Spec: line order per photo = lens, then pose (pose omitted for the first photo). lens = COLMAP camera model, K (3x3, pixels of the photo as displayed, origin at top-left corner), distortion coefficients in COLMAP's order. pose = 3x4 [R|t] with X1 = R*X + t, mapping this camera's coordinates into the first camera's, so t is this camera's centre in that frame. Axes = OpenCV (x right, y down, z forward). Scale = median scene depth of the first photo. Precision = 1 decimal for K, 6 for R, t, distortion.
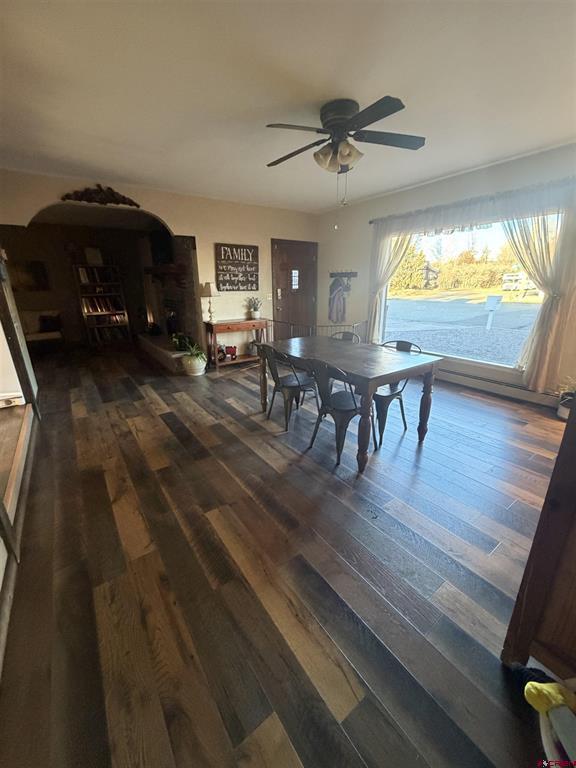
lens RADIAL K [[306.3, 0, 288.2], [0, 306.3, 383.8], [0, 0, 1]] dist [-0.000095, 0.000306]
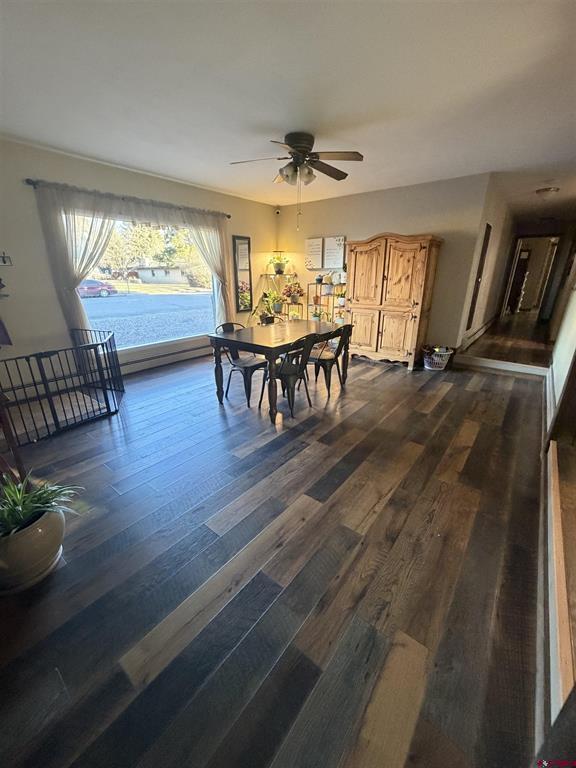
lens RADIAL K [[306.3, 0, 287.1], [0, 306.3, 382.2], [0, 0, 1]] dist [-0.000095, 0.000306]
pose [[-0.275420, -0.312231, 0.909206, -0.944087], [0.302137, 0.869744, 0.390204, -0.375546], [-0.912610, 0.382175, -0.145208, 1.168703]]
